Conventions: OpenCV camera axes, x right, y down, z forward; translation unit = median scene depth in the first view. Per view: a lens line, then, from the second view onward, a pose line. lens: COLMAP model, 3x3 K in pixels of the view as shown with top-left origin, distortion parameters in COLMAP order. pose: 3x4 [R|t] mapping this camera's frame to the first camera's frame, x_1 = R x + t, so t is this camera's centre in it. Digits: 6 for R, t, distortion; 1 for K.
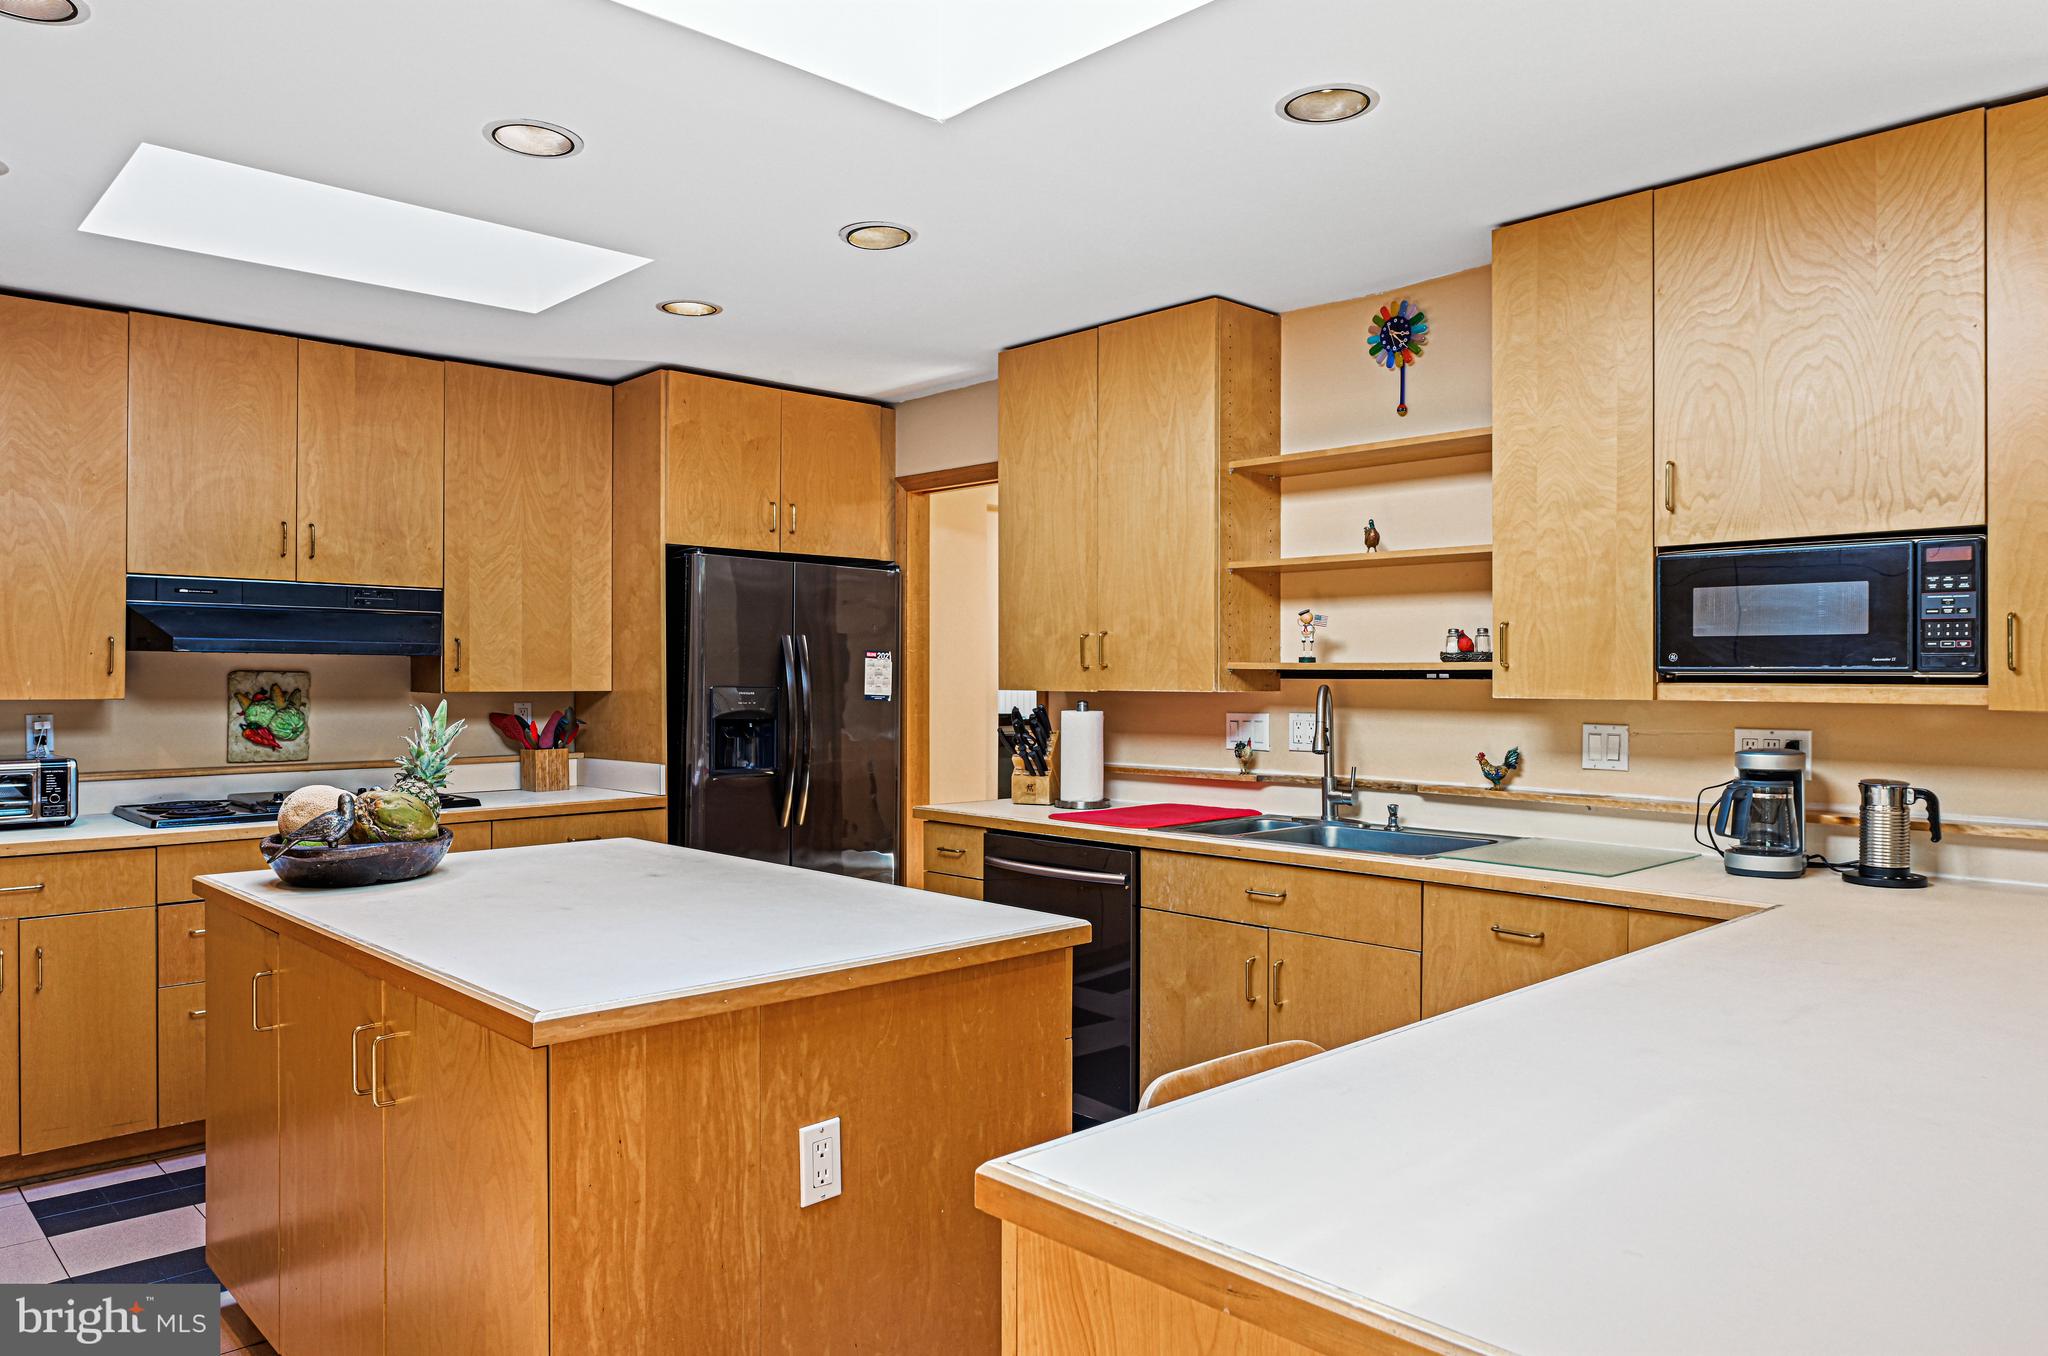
lens RADIAL K [[1365.7, 0, 1022.4], [0, 1365.7, 686.0], [0, 0, 1]] dist [0.004539, 0.001311]
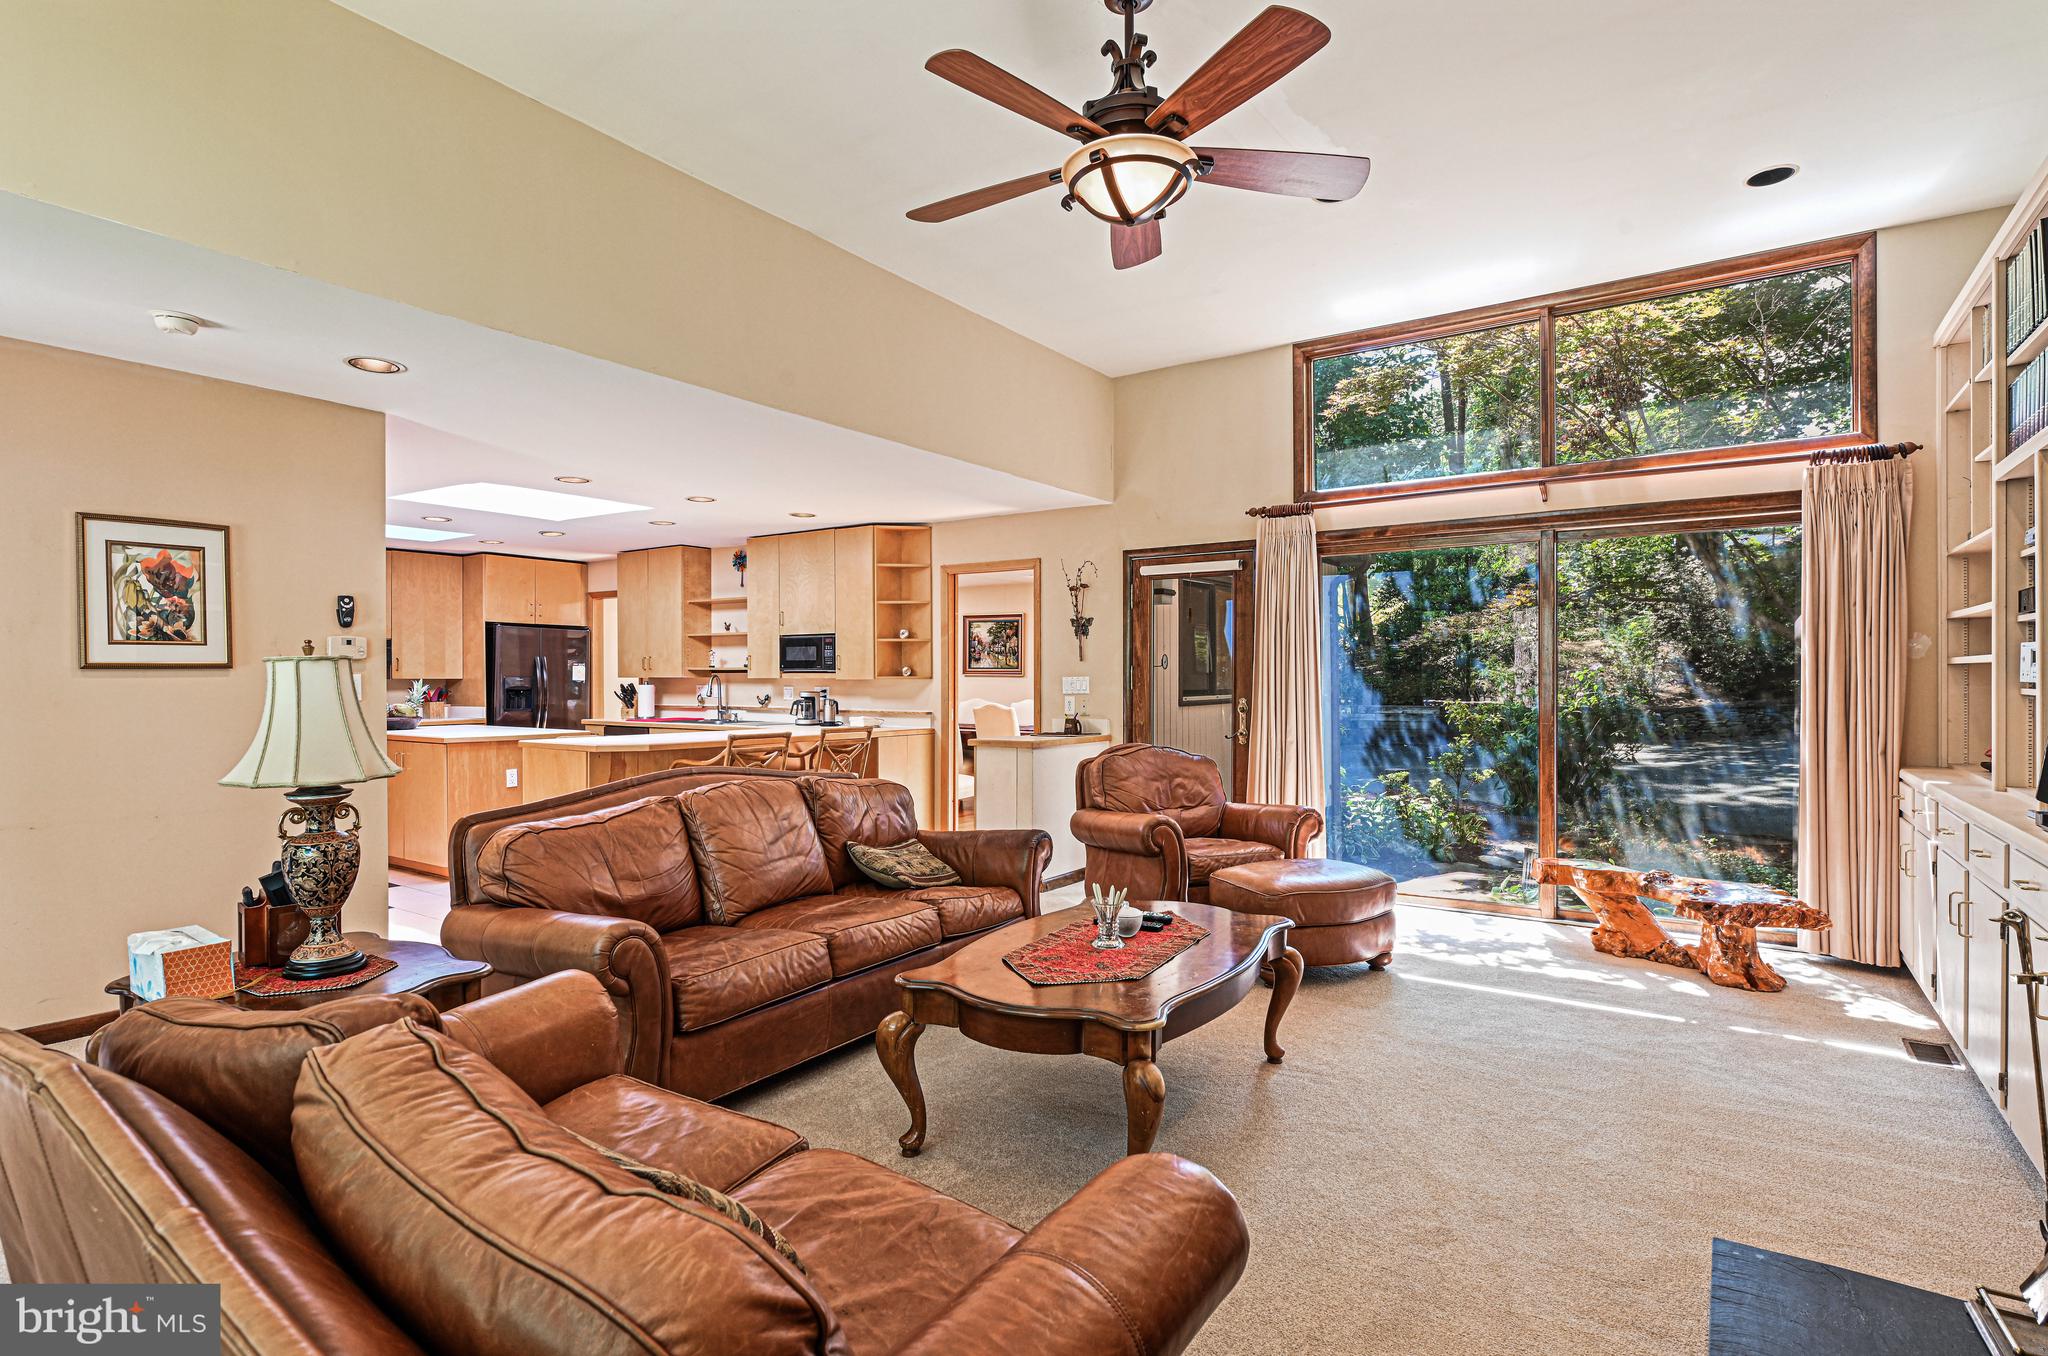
lens RADIAL K [[1056.9, 0, 1031.2], [0, 1056.9, 686.6], [0, 0, 1]] dist [0.005017, 0.000322]
pose [[0.980566, -0.003564, 0.196157, 0.464066], [0.003668, 0.999993, -0.000165, 0.029533], [-0.196155, 0.000881, 0.980572, -1.508842]]
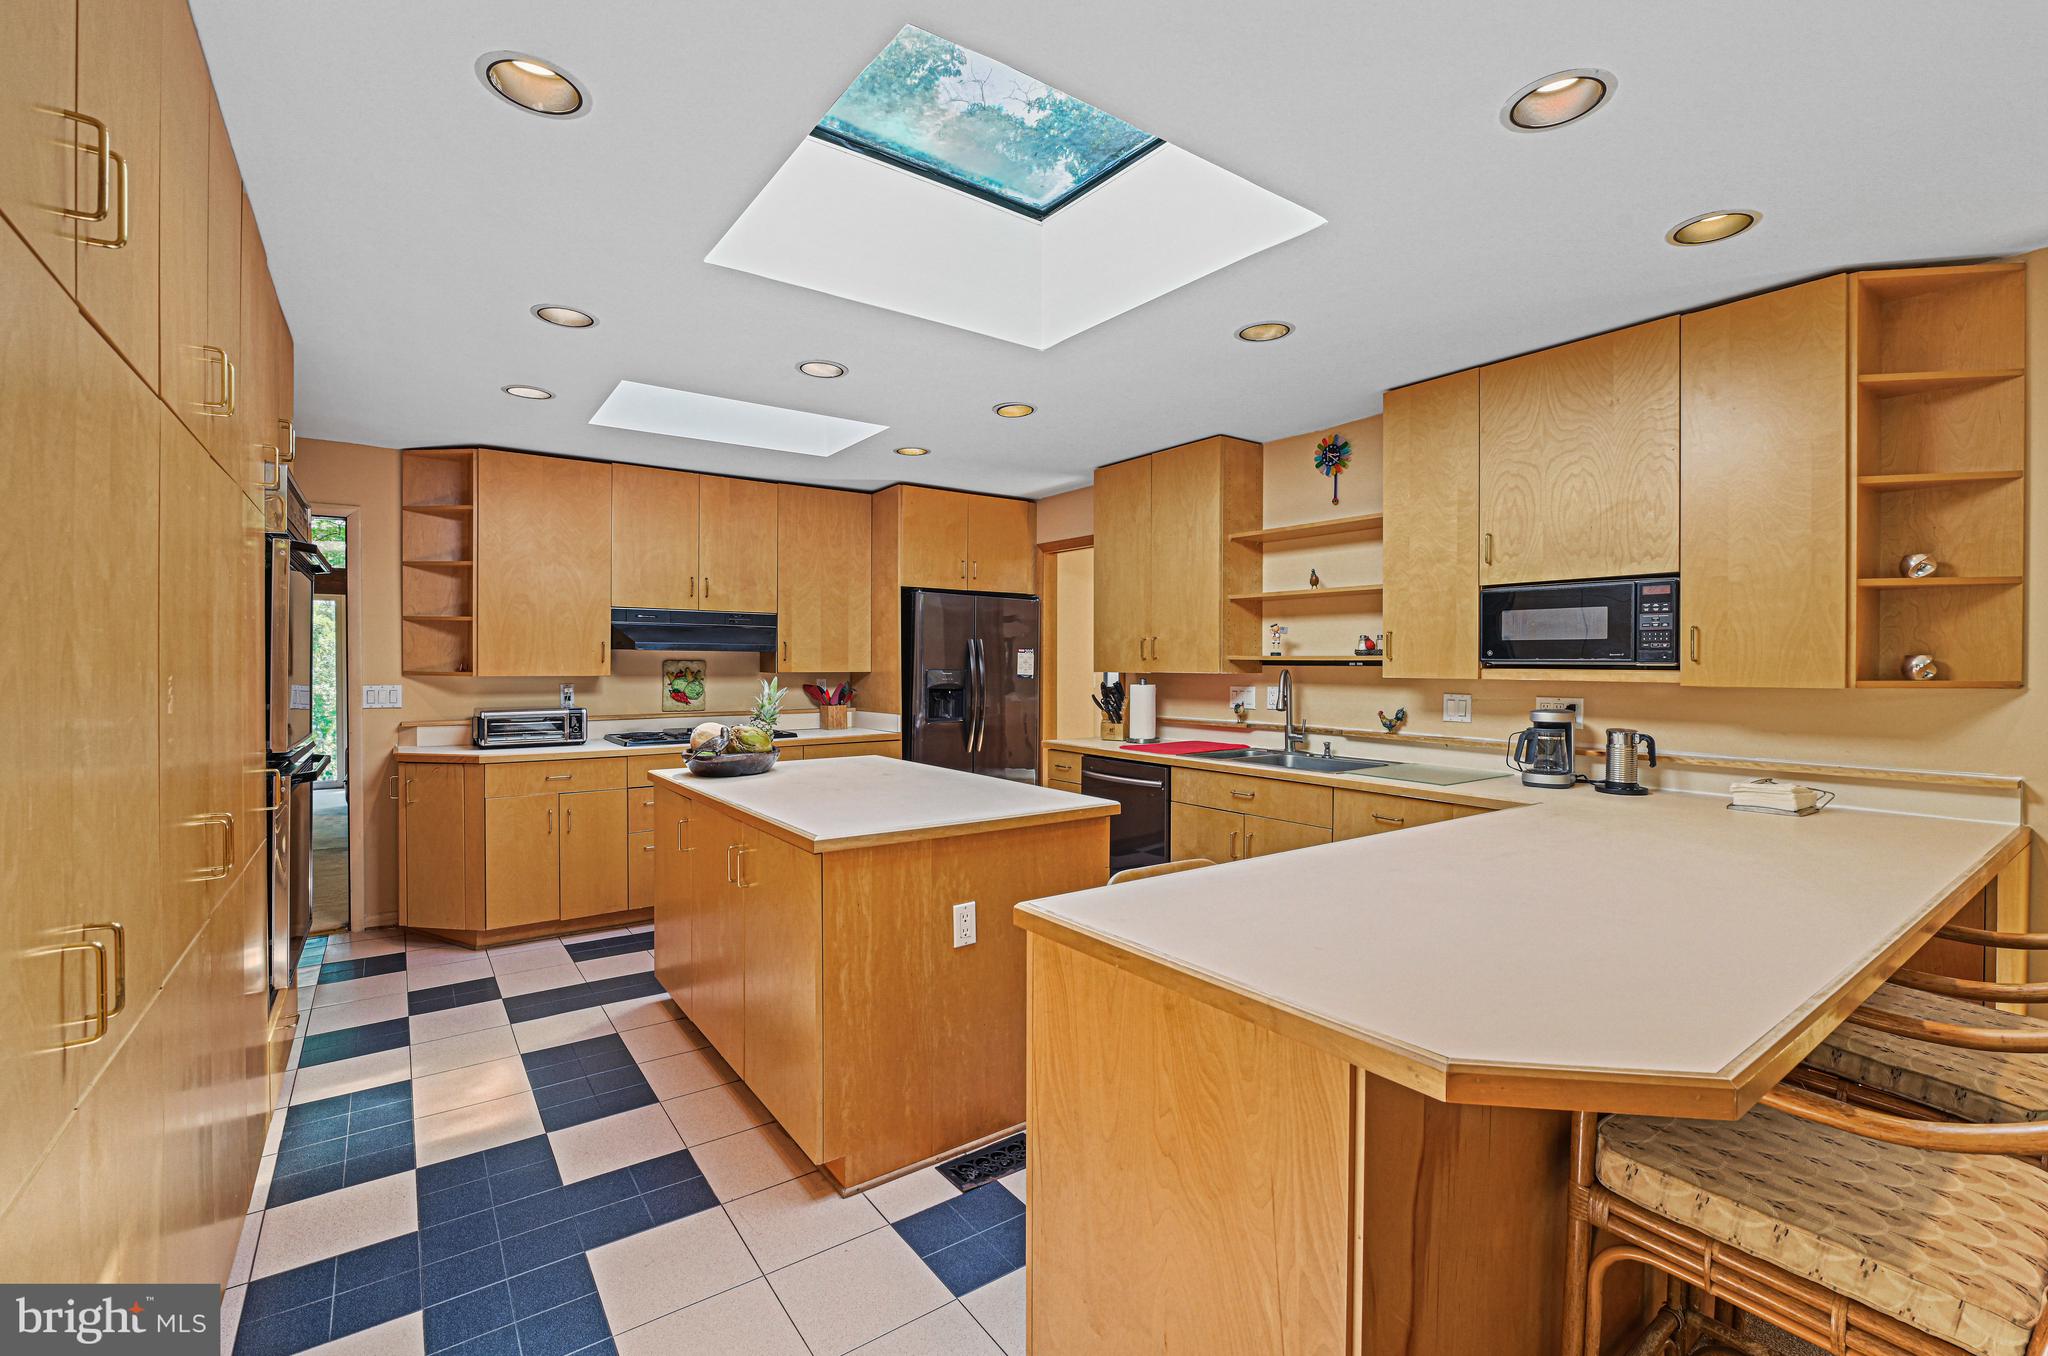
lens RADIAL K [[879.9, 0, 1023.0], [0, 879.9, 676.3], [0, 0, 1]] dist [0.000214, 0.000095]
pose [[0.991097, 0.003063, -0.133106, 0.049666], [-0.001977, 0.999964, 0.008296, -0.000580], [0.133126, -0.007959, 0.991067, -0.098432]]
